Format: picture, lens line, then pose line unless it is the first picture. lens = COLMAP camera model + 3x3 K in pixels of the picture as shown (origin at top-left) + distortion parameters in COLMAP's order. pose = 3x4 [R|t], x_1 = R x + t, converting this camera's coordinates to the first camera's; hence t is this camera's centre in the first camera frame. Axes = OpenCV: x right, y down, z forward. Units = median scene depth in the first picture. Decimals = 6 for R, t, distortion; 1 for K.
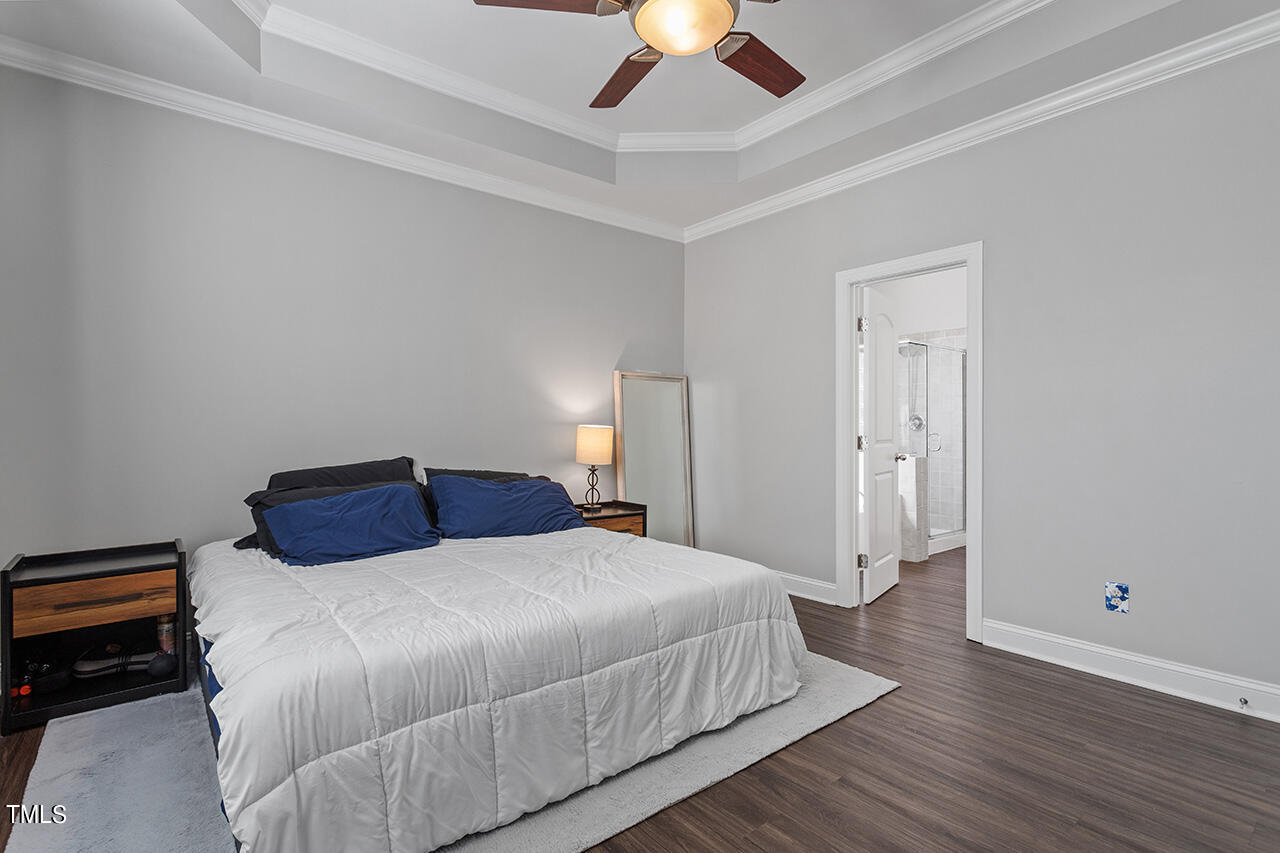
lens RADIAL K [[609.1, 0, 636.0], [0, 609.1, 426.7], [0, 0, 1]] dist [0.003499, 0.000698]
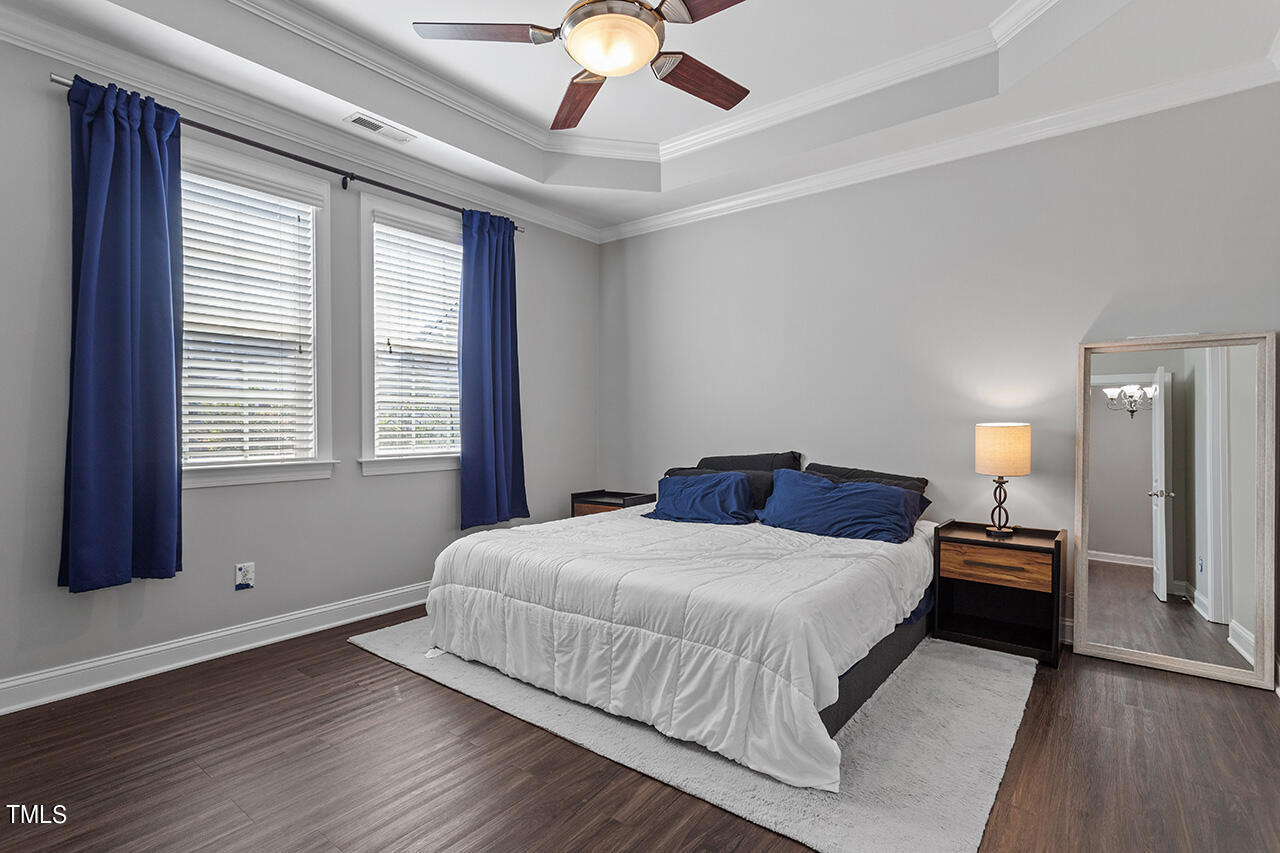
lens RADIAL K [[609.1, 0, 636.0], [0, 609.1, 426.7], [0, 0, 1]] dist [0.003499, 0.000698]
pose [[0.233764, 0.003289, -0.972288, 1.066938], [0.002745, 0.999988, 0.004043, -0.004221], [0.972289, -0.003614, 0.233752, 0.720297]]
